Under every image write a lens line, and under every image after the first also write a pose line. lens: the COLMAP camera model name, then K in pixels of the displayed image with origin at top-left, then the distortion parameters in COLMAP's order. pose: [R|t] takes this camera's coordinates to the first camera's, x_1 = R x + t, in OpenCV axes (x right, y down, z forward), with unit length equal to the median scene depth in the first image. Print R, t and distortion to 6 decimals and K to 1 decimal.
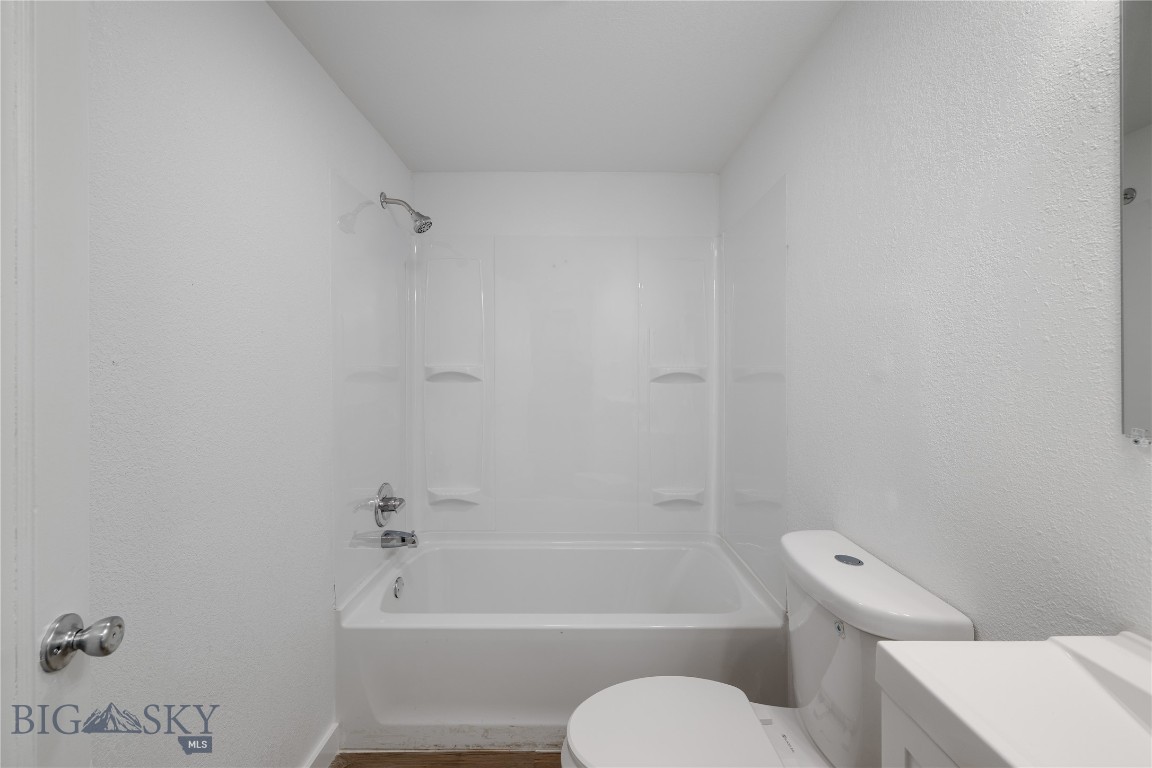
lens RADIAL K [[469.5, 0, 581.4], [0, 469.5, 367.1], [0, 0, 1]] dist [-0.002159, 0.000074]
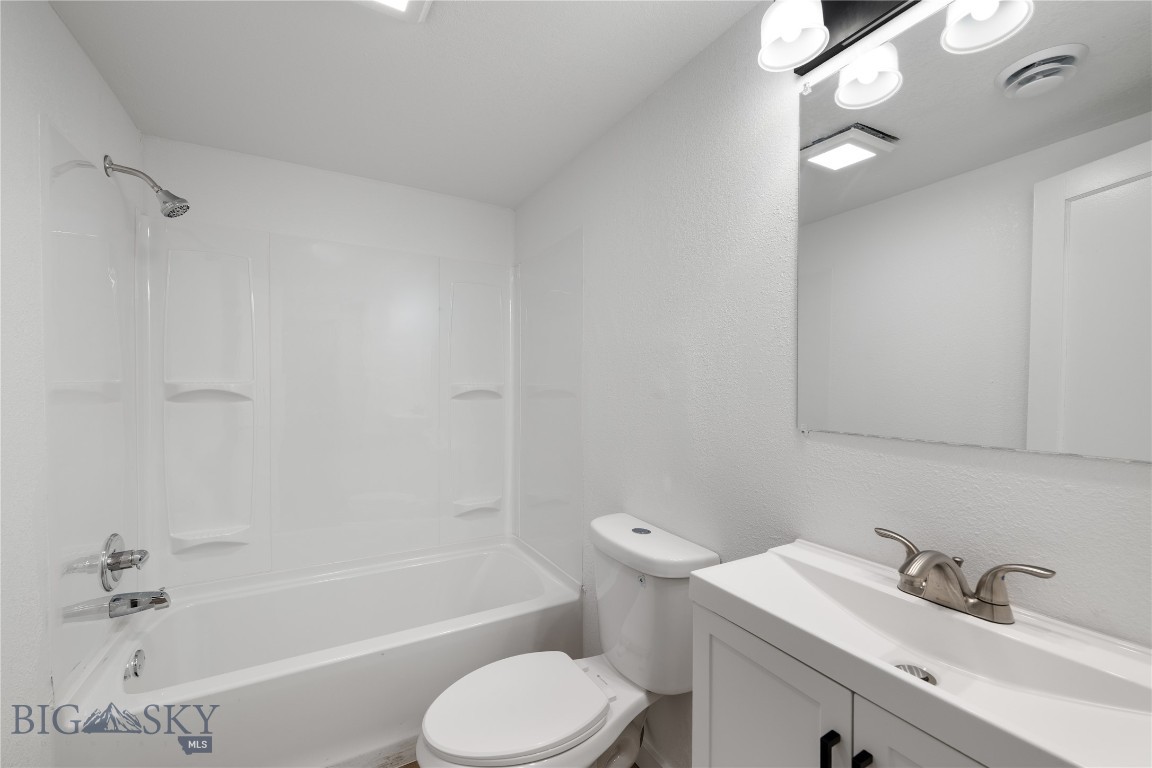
lens RADIAL K [[469.5, 0, 572.7], [0, 469.5, 386.6], [0, 0, 1]] dist [-0.002159, 0.000074]
pose [[0.873271, 0.001000, 0.487234, -0.133555], [-0.006195, 0.999940, 0.009050, -0.007282], [-0.487195, -0.010922, 0.873225, -0.039371]]
